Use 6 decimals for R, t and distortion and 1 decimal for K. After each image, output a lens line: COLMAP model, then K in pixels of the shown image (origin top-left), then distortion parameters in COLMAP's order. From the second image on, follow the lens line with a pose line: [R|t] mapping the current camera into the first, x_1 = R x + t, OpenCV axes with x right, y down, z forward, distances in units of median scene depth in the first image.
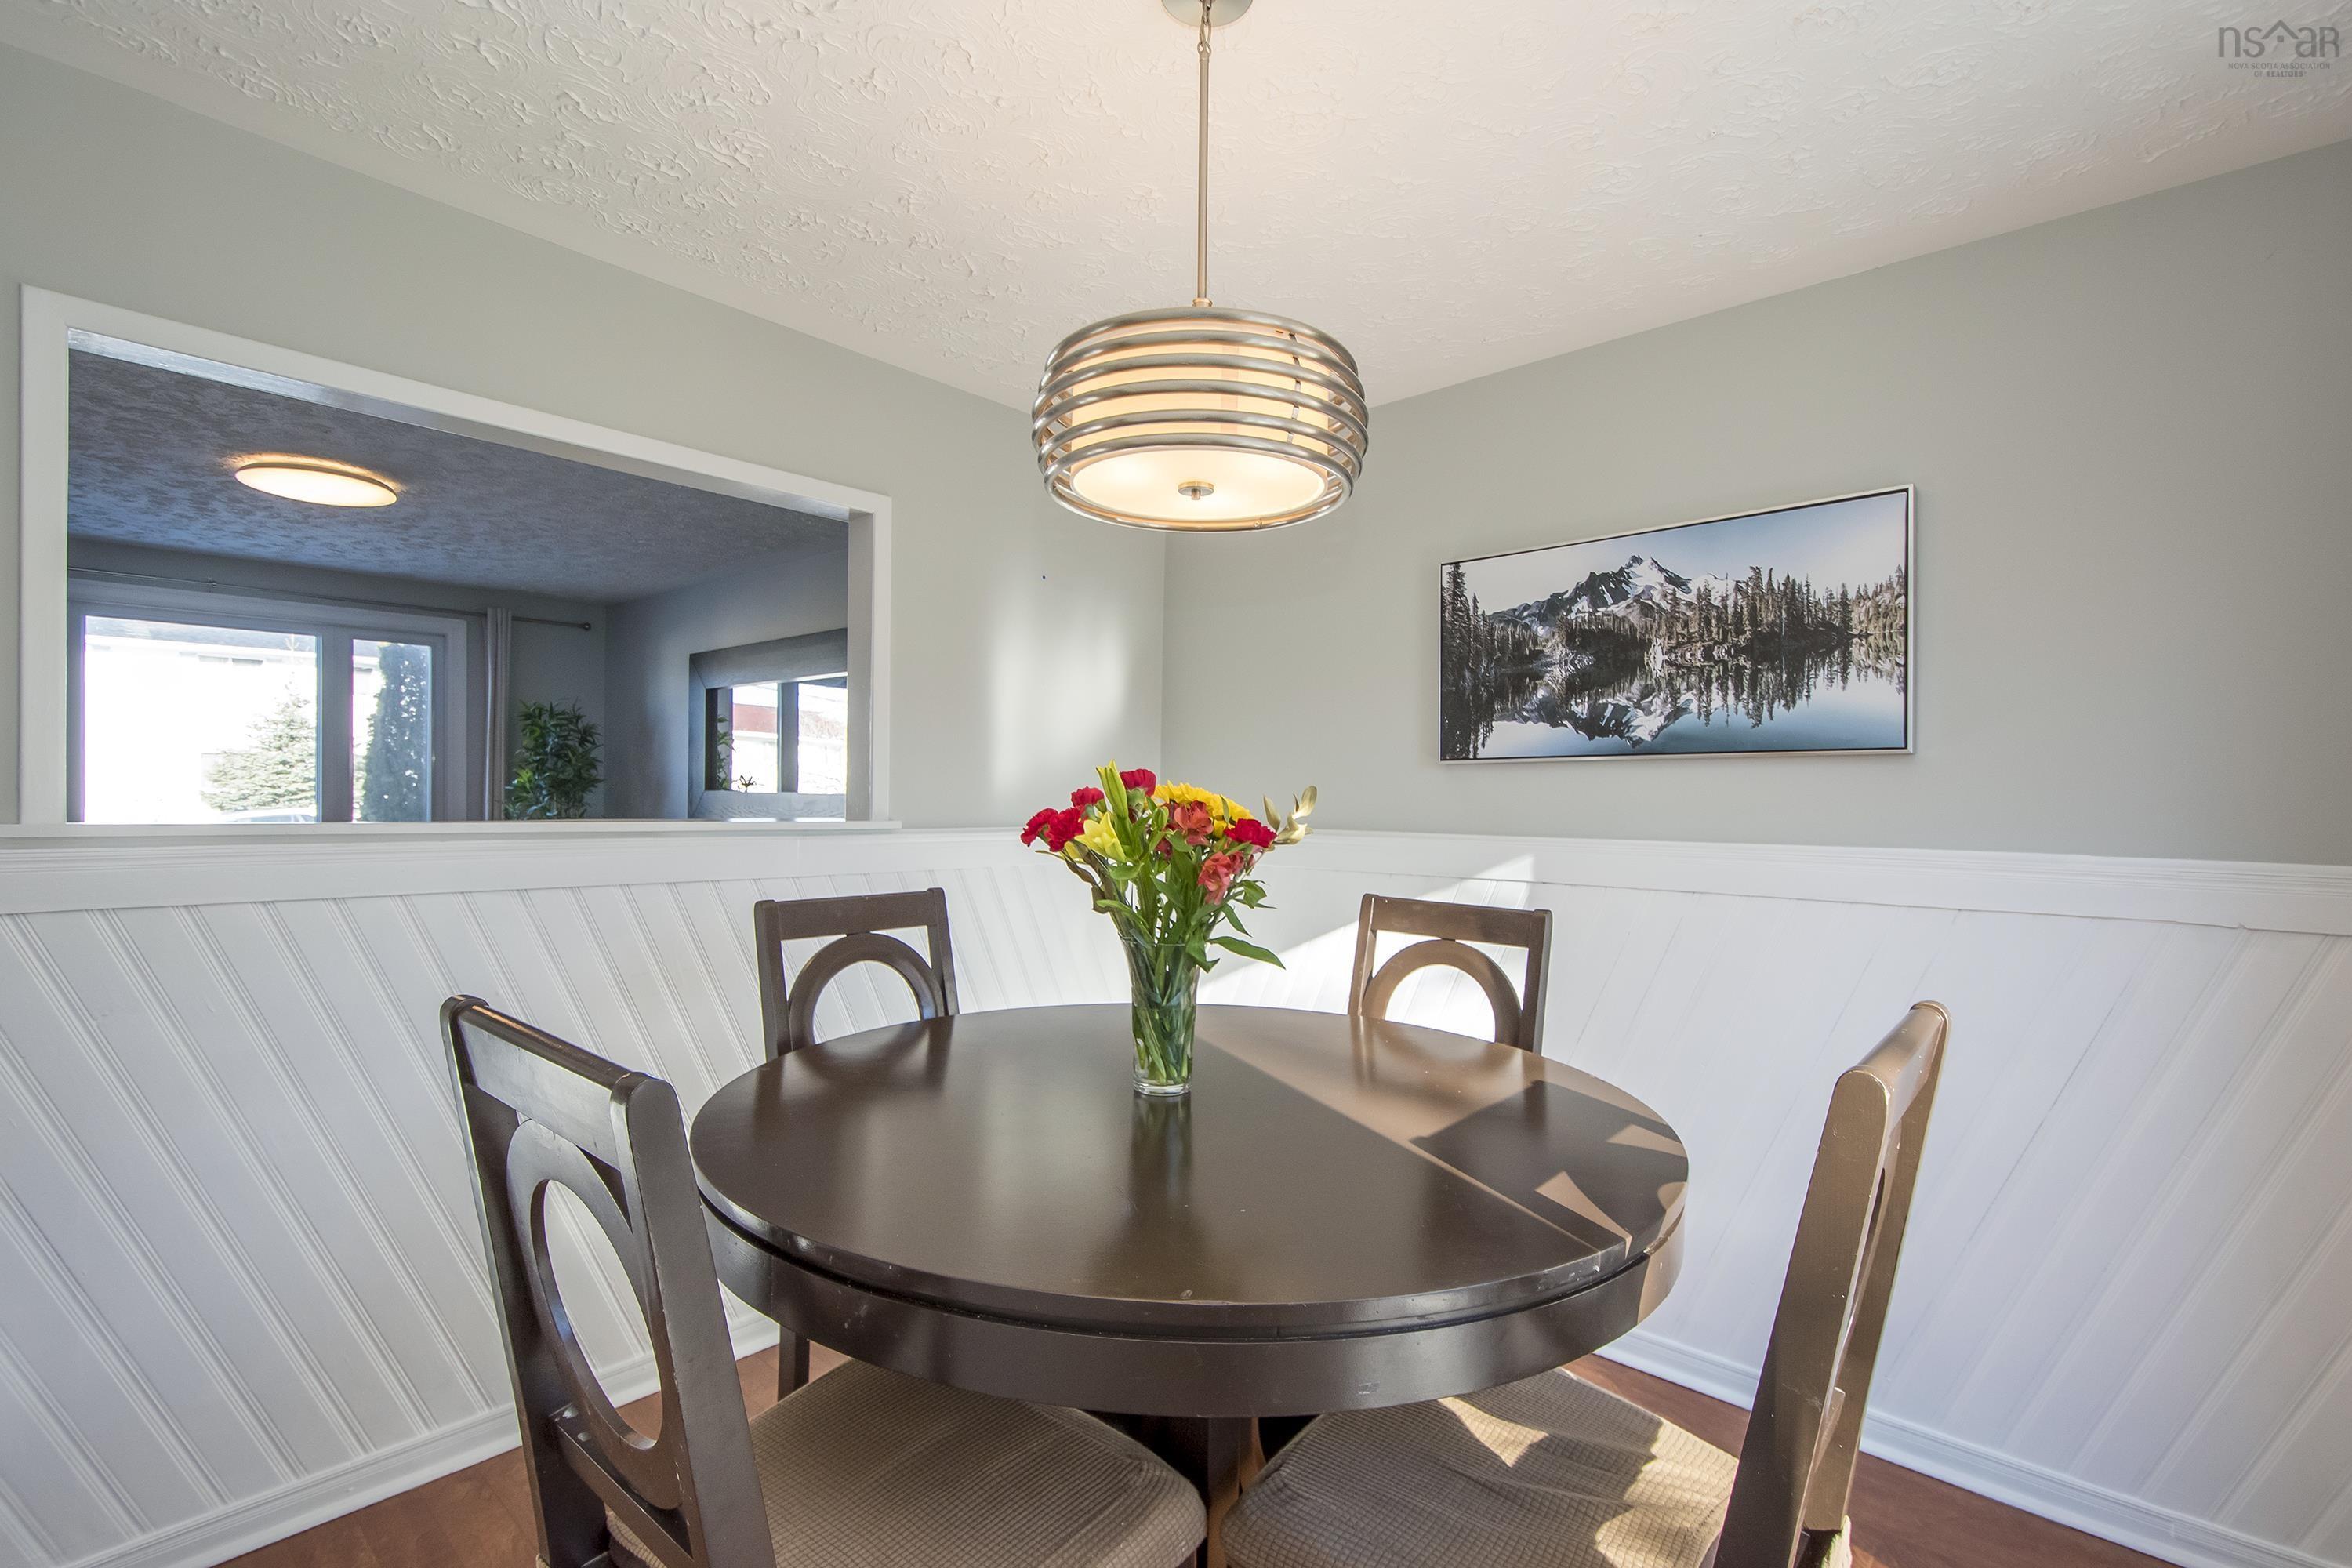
lens RADIAL K [[1019.4, 0, 1173.1], [0, 1019.4, 783.6], [0, 0, 1]] dist [0.000455, -0.000021]
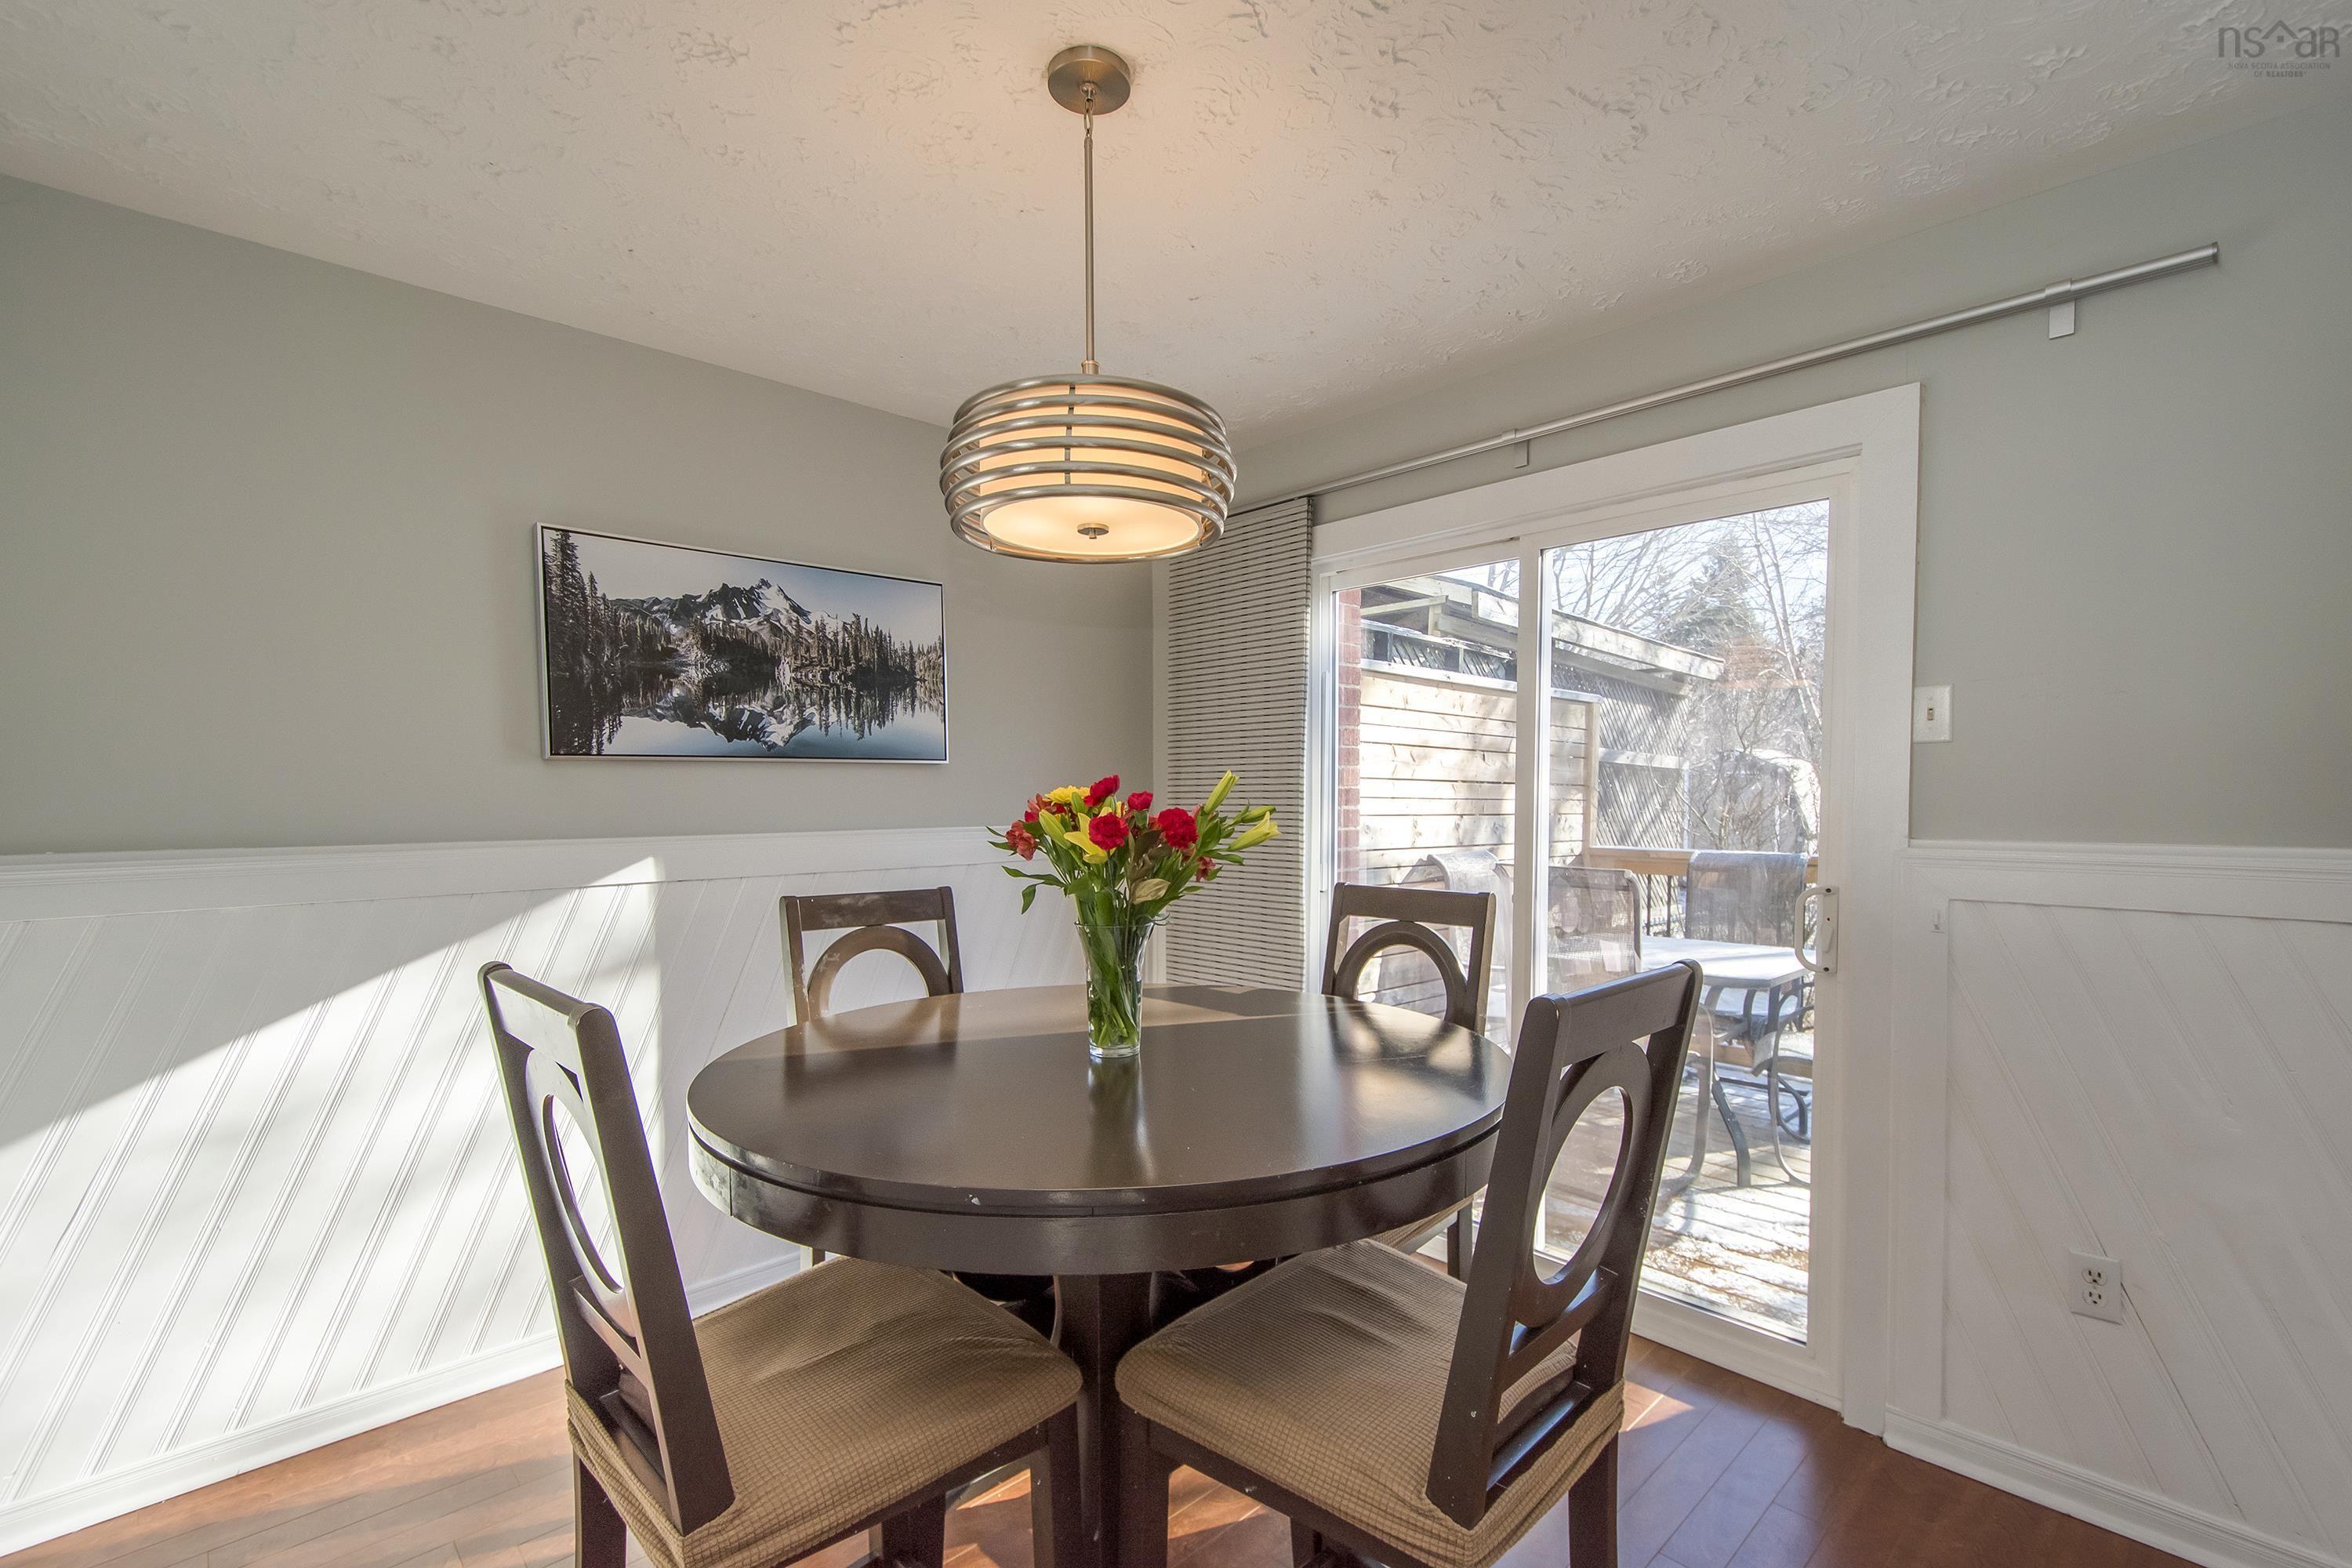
lens RADIAL K [[1019.4, 0, 1168.4], [0, 1019.4, 790.8], [0, 0, 1]] dist [0.000455, -0.000021]
pose [[0.112908, -0.007482, 0.993577, -0.616703], [-0.008130, 0.999931, 0.008454, -0.004701], [-0.993572, -0.009032, 0.112839, 0.436933]]
